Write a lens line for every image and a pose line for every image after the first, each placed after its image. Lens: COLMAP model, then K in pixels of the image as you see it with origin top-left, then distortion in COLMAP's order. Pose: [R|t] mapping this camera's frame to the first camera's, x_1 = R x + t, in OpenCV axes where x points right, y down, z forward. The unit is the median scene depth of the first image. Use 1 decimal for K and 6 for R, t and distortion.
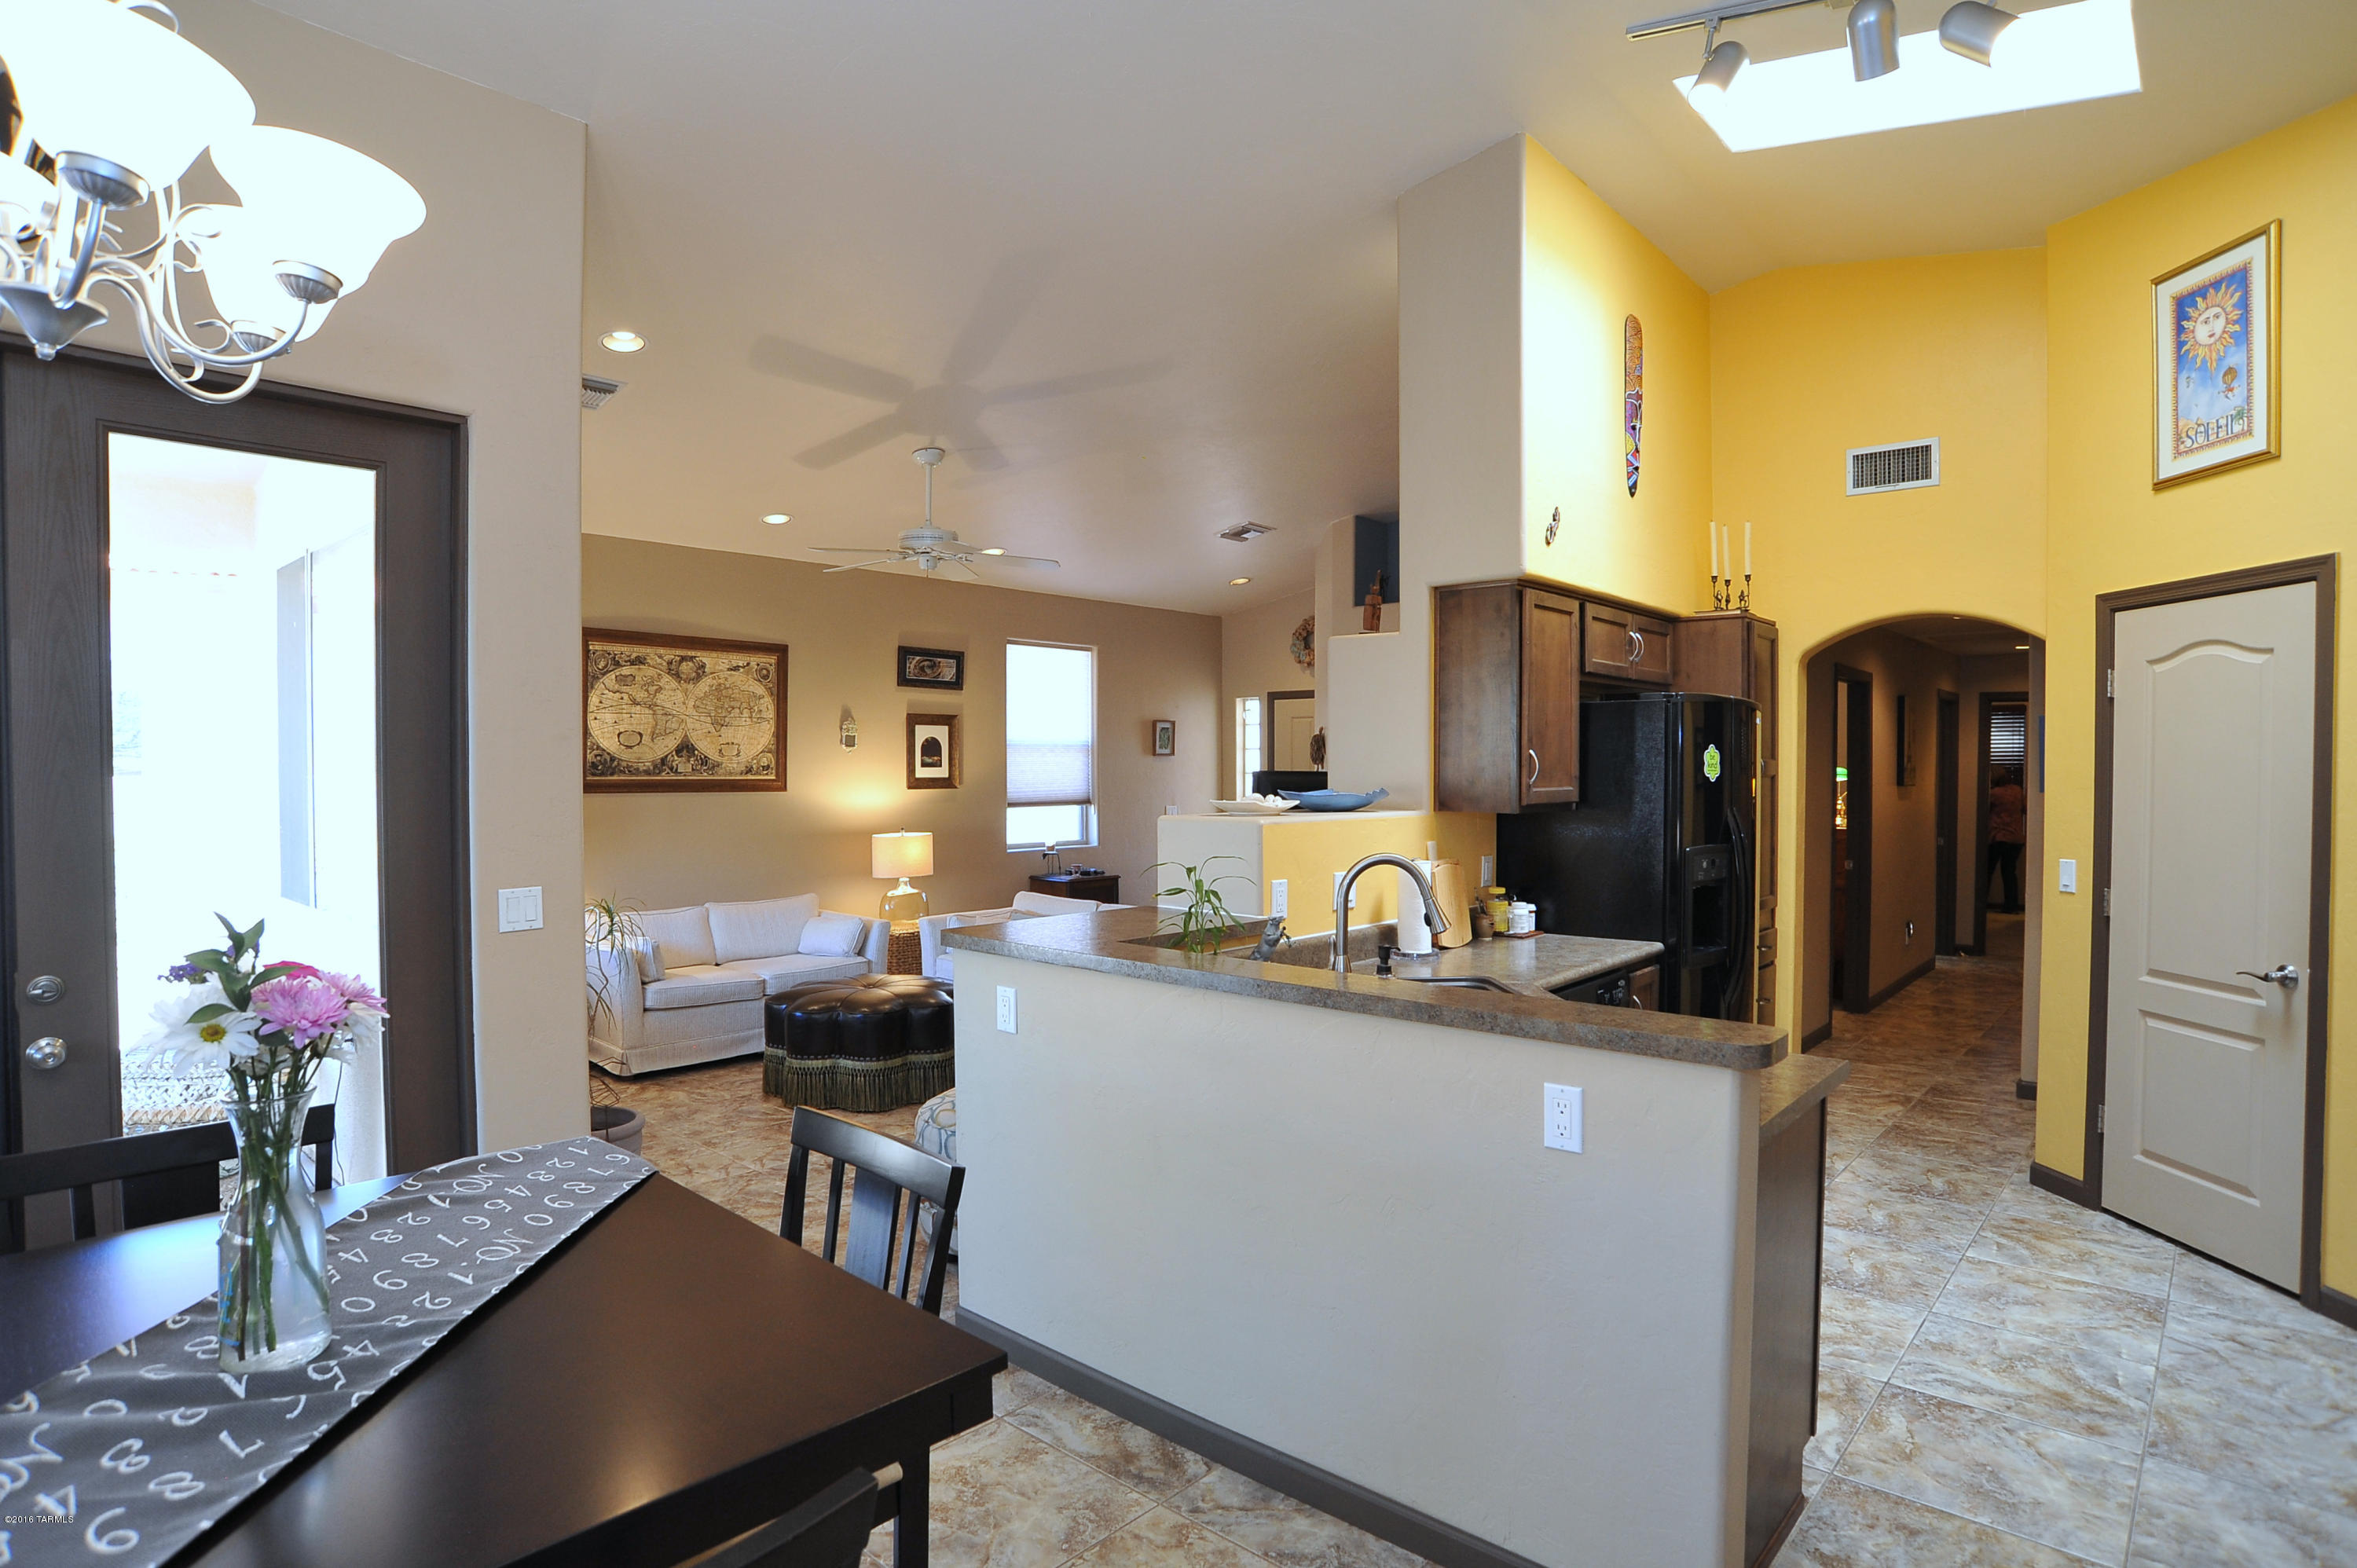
lens RADIAL K [[1210.1, 0, 1133.2], [0, 1210.1, 788.8], [0, 0, 1]] dist [-0.087745, 0.028628]
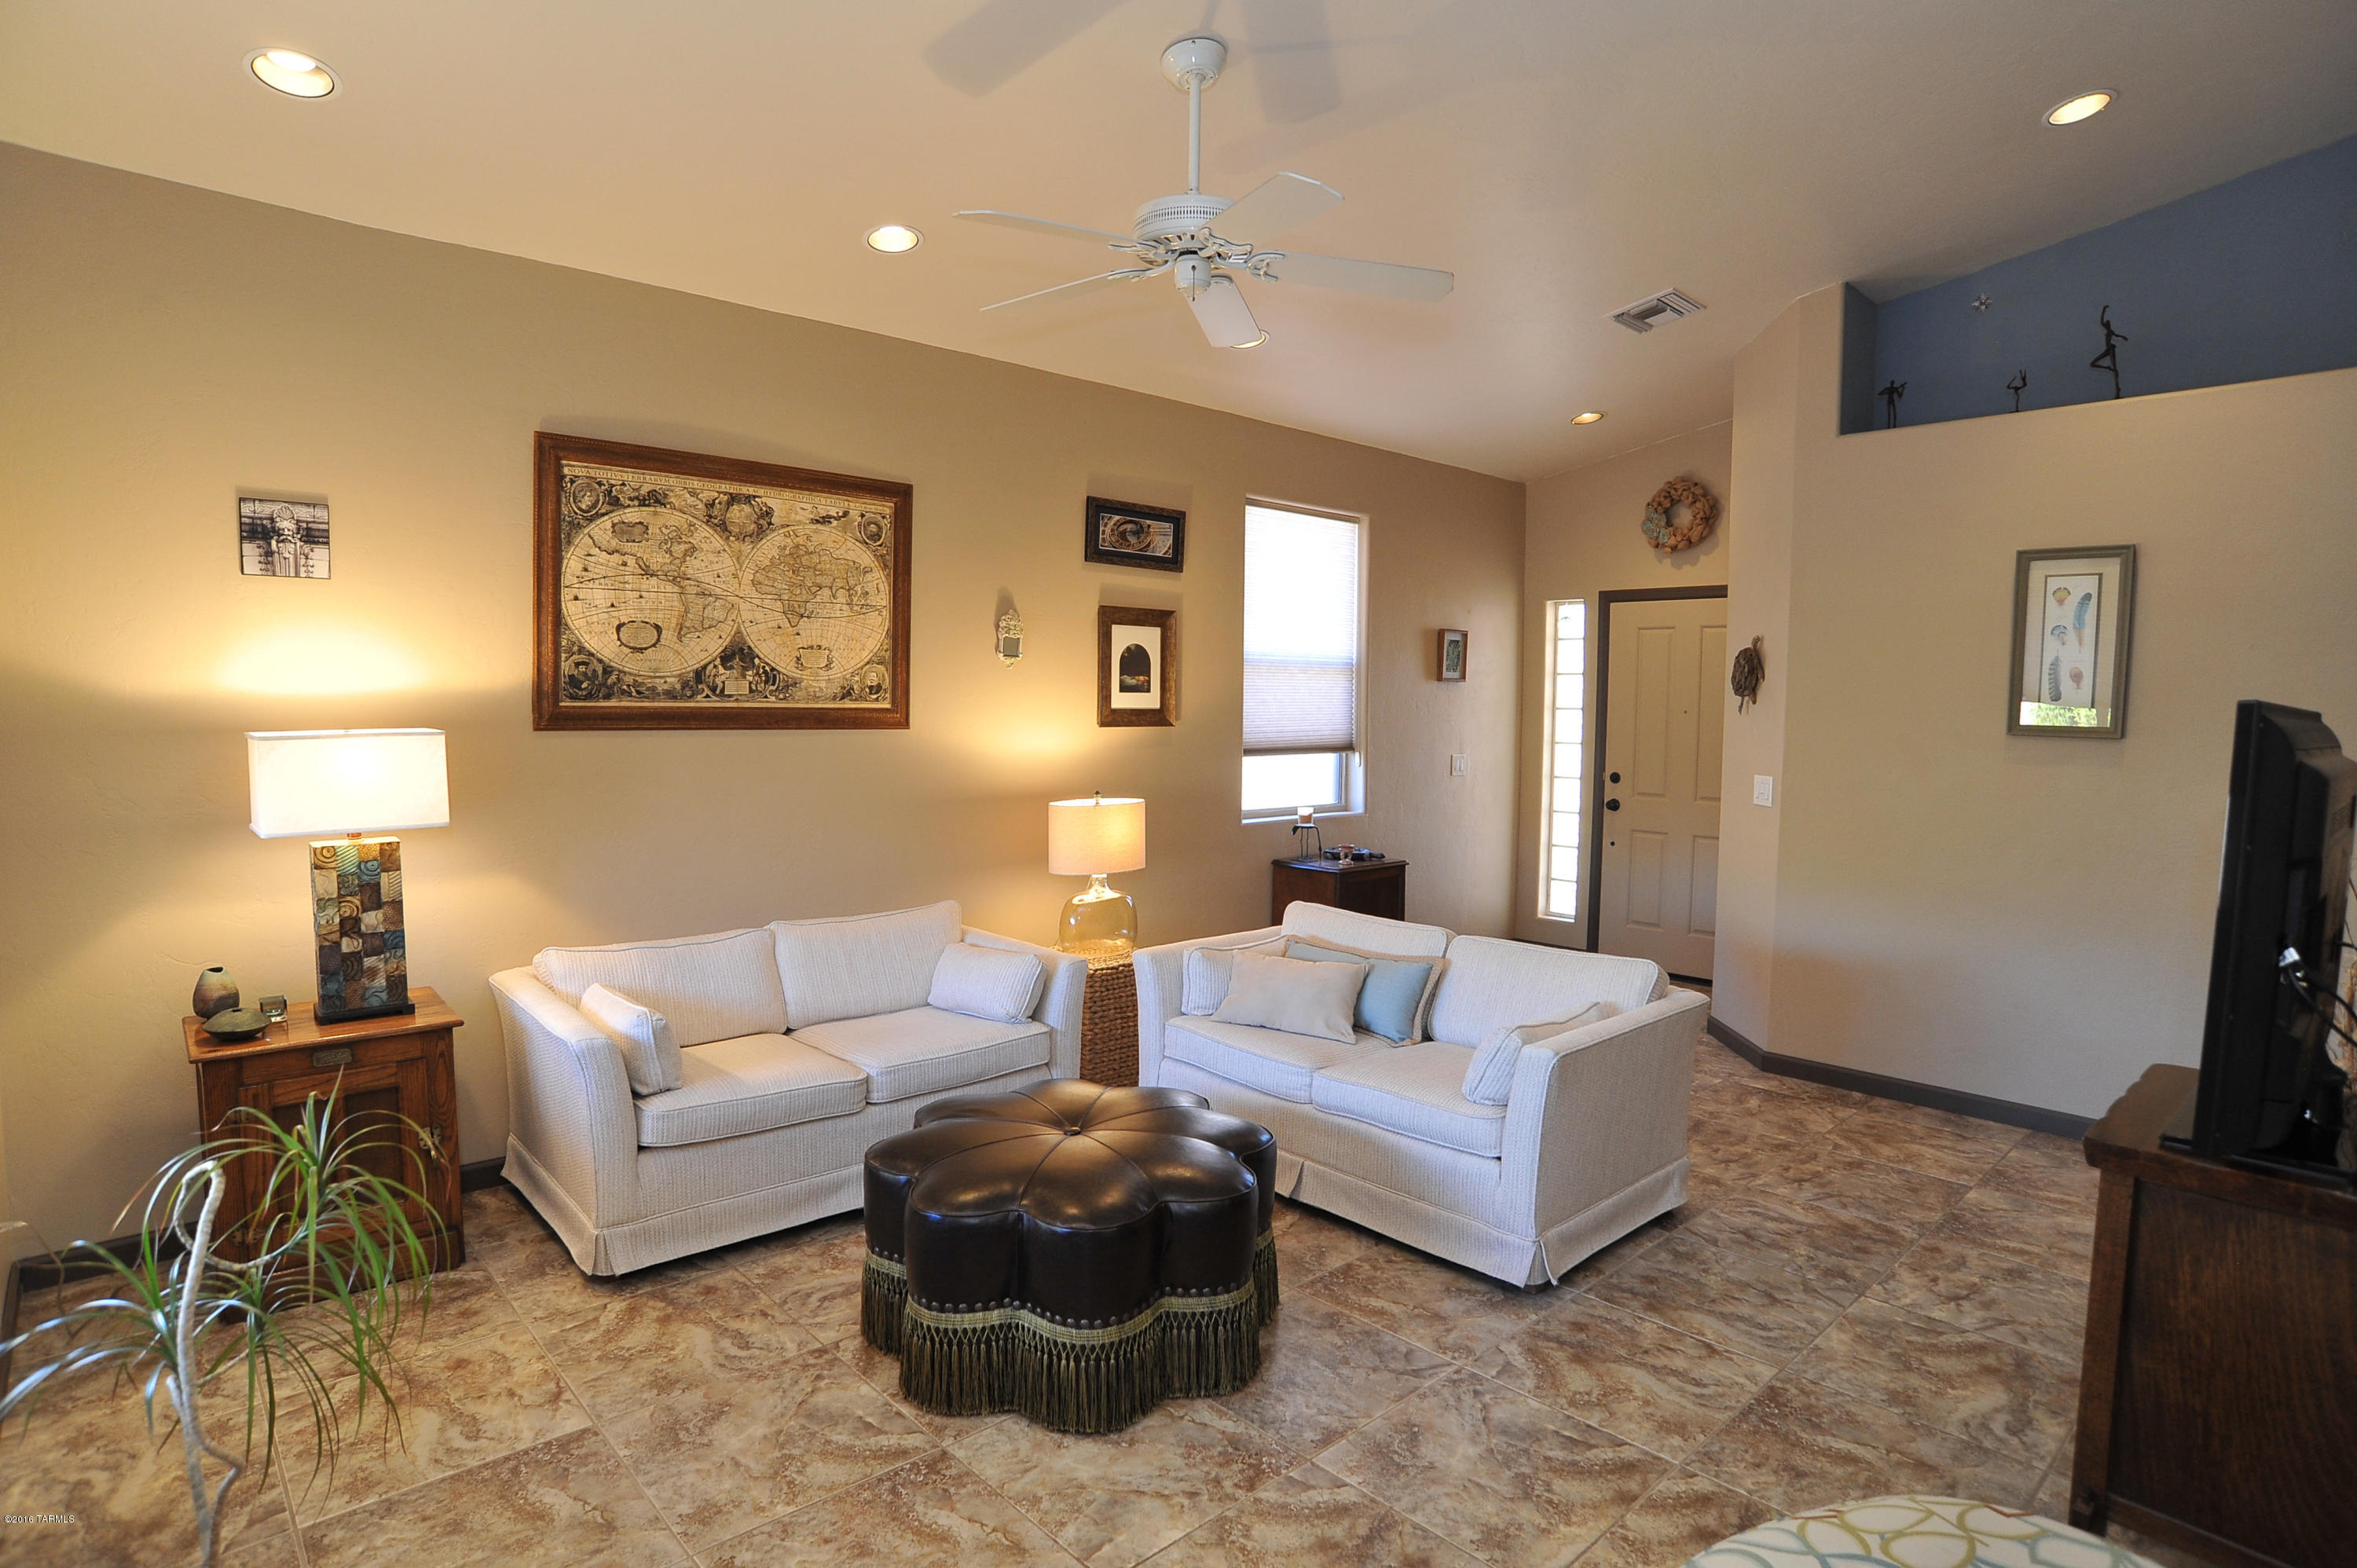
lens RADIAL K [[1210.1, 0, 1157.5], [0, 1210.1, 786.7], [0, 0, 1]] dist [-0.087745, 0.028628]
pose [[0.996897, 0.016866, -0.076886, -0.129576], [-0.012777, 0.998494, 0.053356, -0.003087], [0.077670, -0.052208, 0.995611, 0.449205]]
